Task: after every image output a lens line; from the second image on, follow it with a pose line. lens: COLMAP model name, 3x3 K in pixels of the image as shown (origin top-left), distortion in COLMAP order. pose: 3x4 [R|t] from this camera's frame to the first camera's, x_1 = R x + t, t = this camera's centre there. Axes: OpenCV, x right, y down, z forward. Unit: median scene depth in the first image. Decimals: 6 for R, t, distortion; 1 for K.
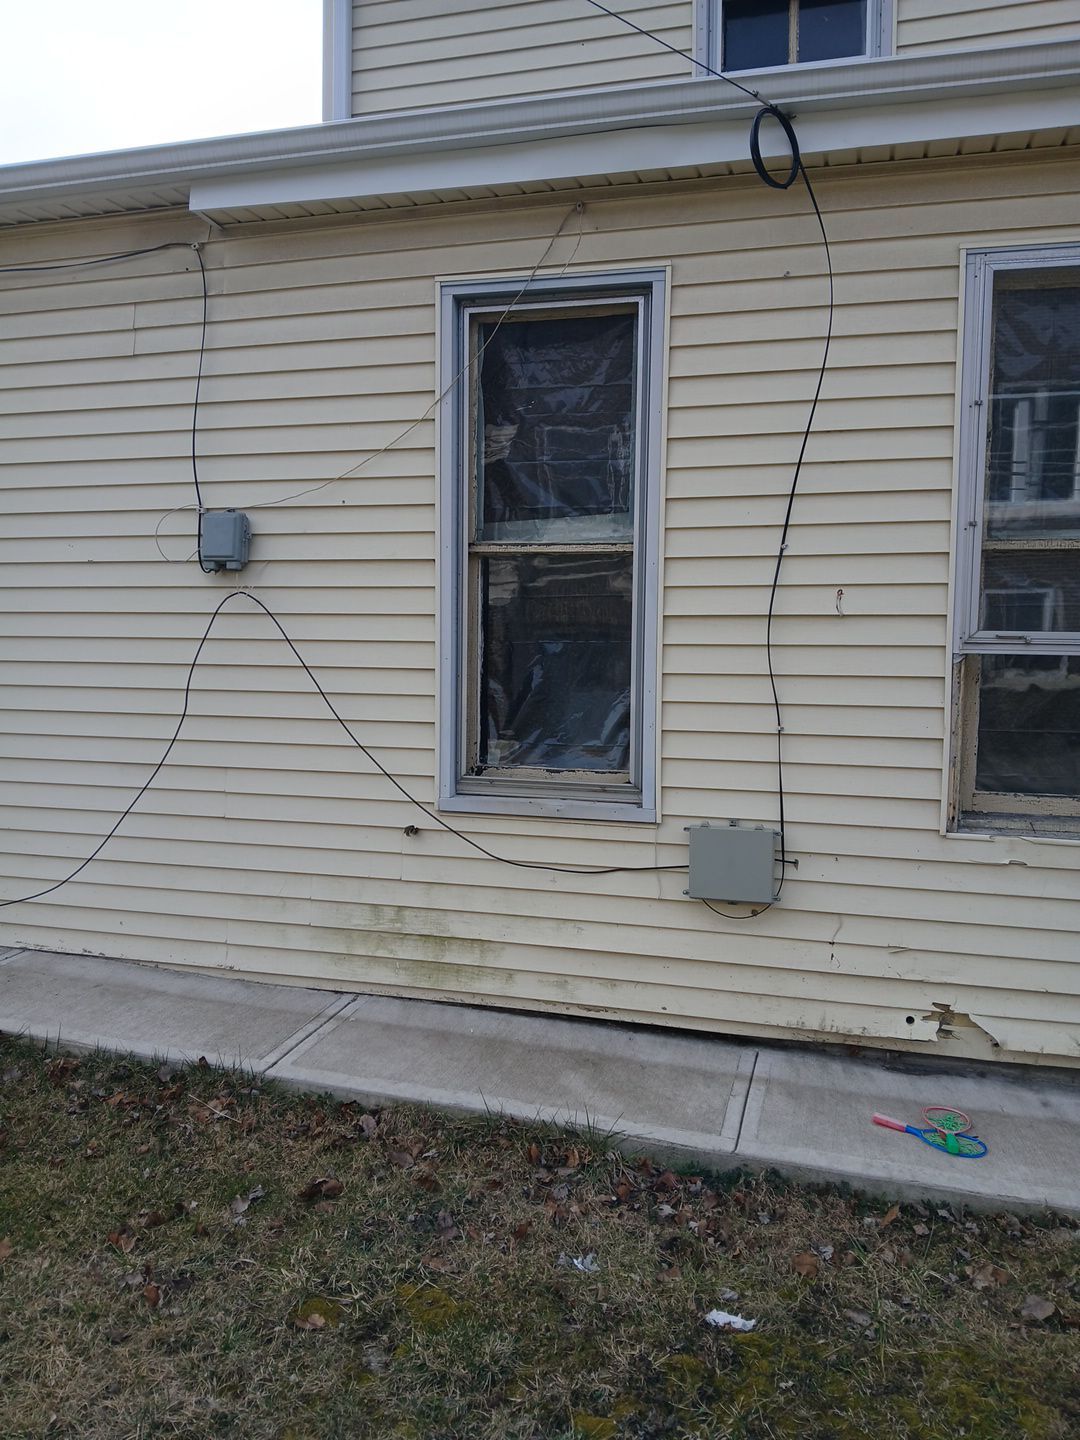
lens RADIAL K [[1068.7, 0, 532.5], [0, 1068.7, 712.3], [0, 0, 1]] dist [0.066584, -0.133378]
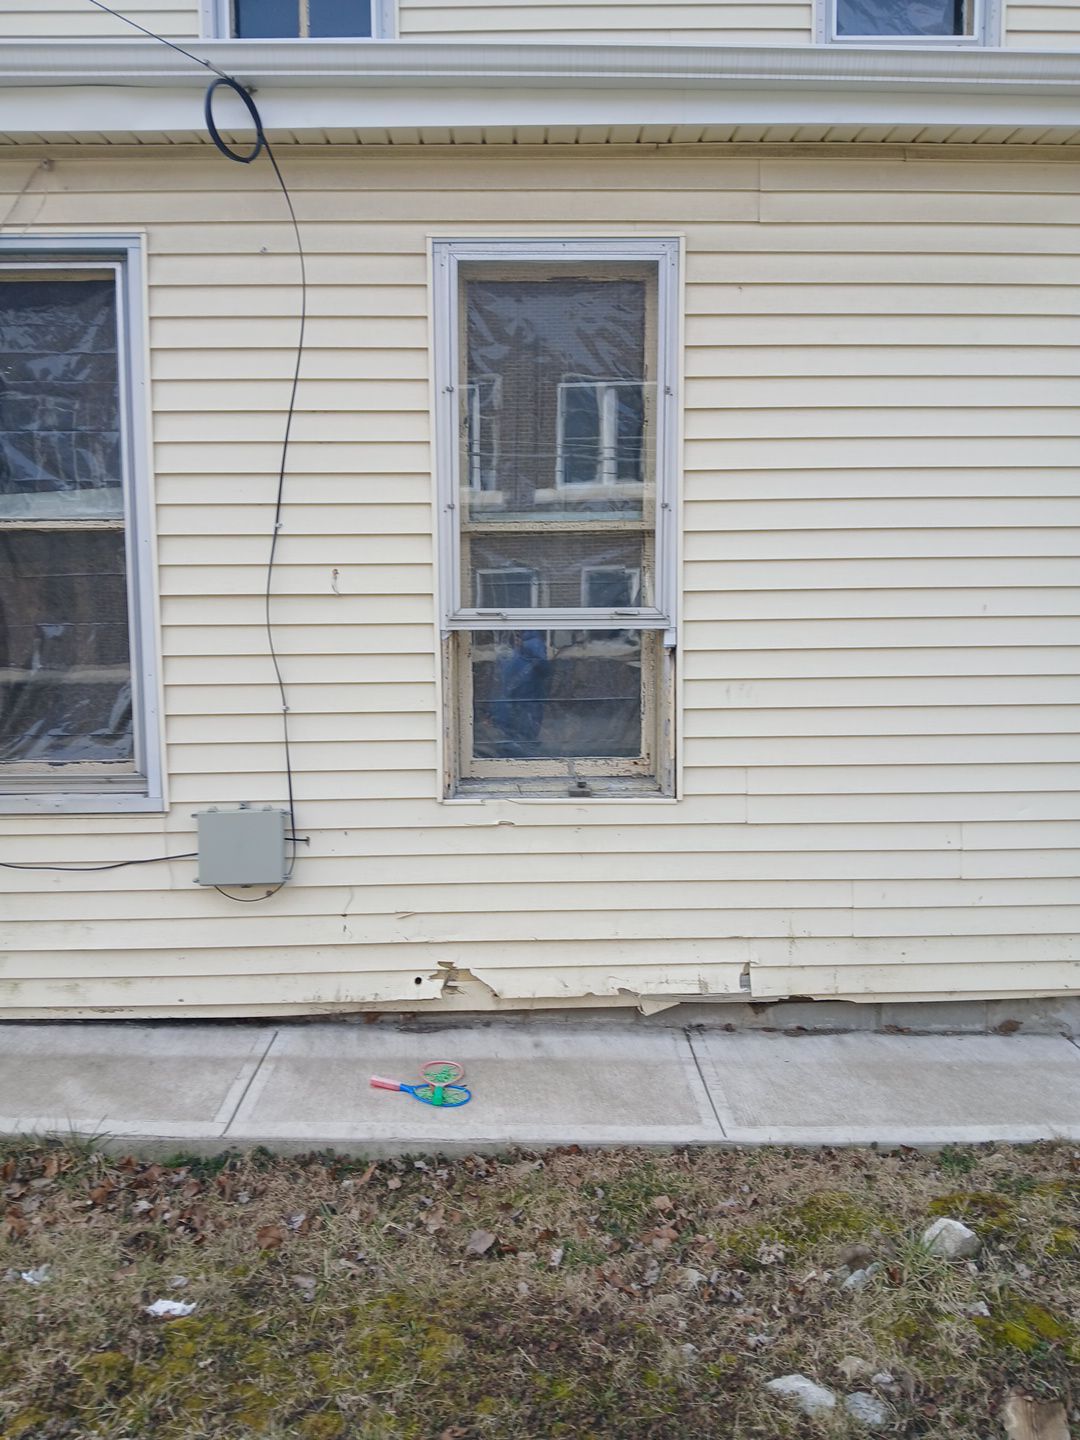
lens RADIAL K [[1068.7, 0, 532.5], [0, 1068.7, 712.3], [0, 0, 1]] dist [0.066584, -0.133378]
pose [[0.958460, -0.046251, 0.281451, 0.175453], [0.040836, 0.998851, 0.025076, 0.003509], [-0.282287, -0.012541, 0.959248, -0.026573]]
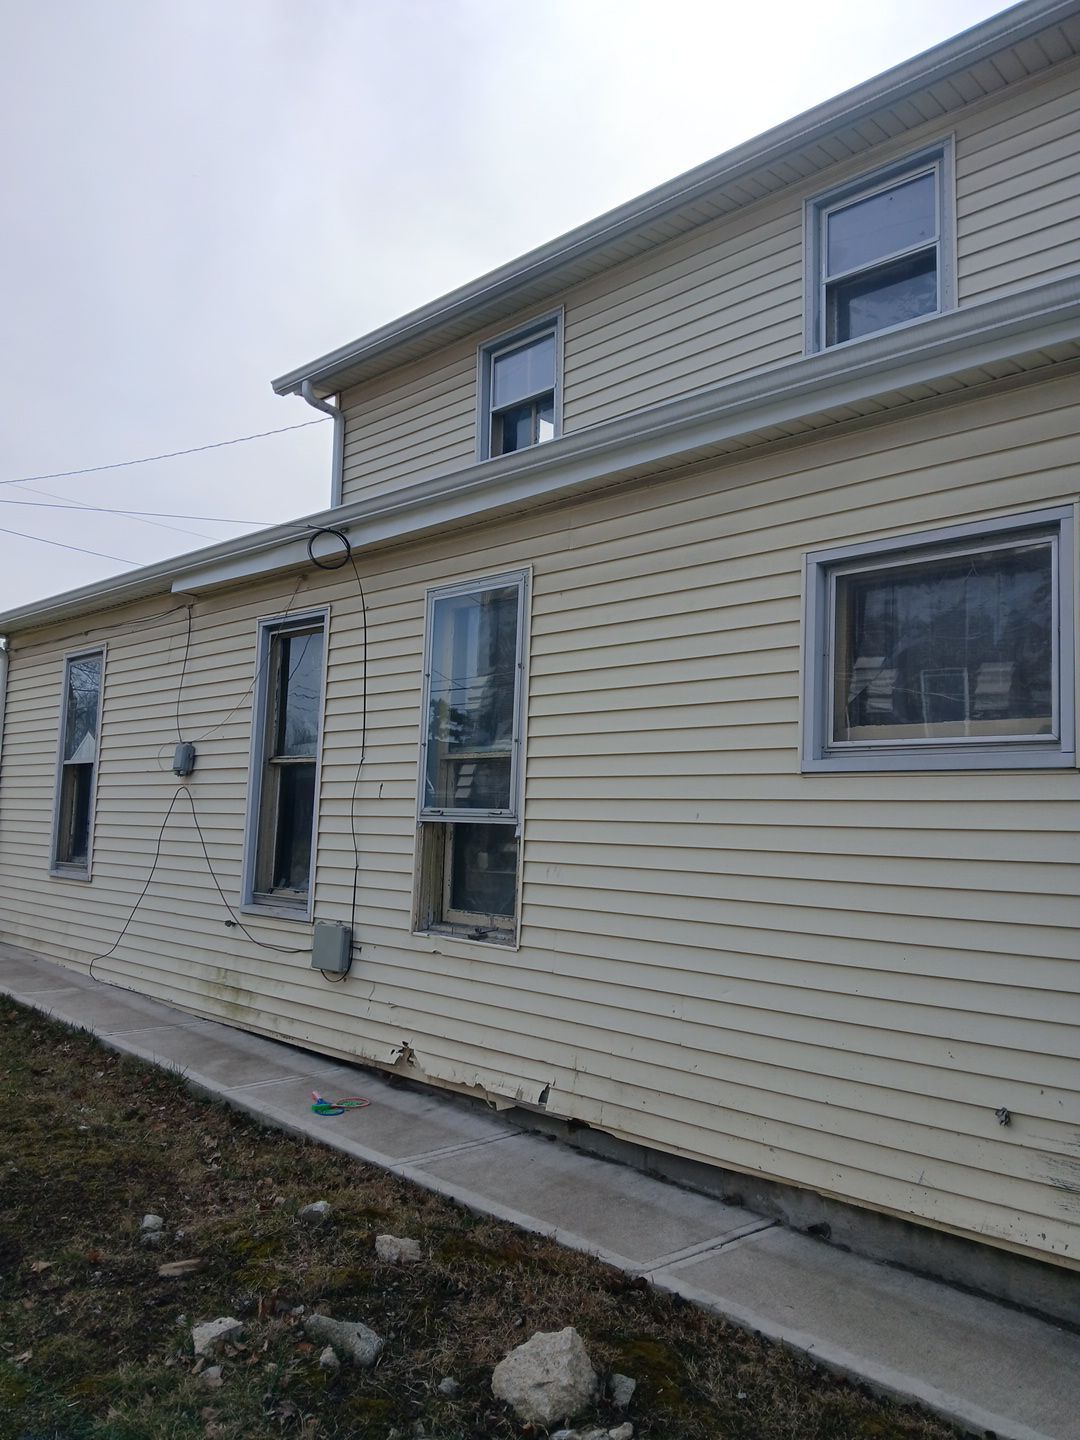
lens RADIAL K [[1077.2, 0, 531.8], [0, 1077.2, 709.6], [0, 0, 1]] dist [0.114949, -0.205364]
pose [[0.868001, -0.041816, -0.494799, 1.355776], [-0.046759, 0.985137, -0.165281, 0.042739], [0.494357, 0.166600, 0.853145, -0.363810]]
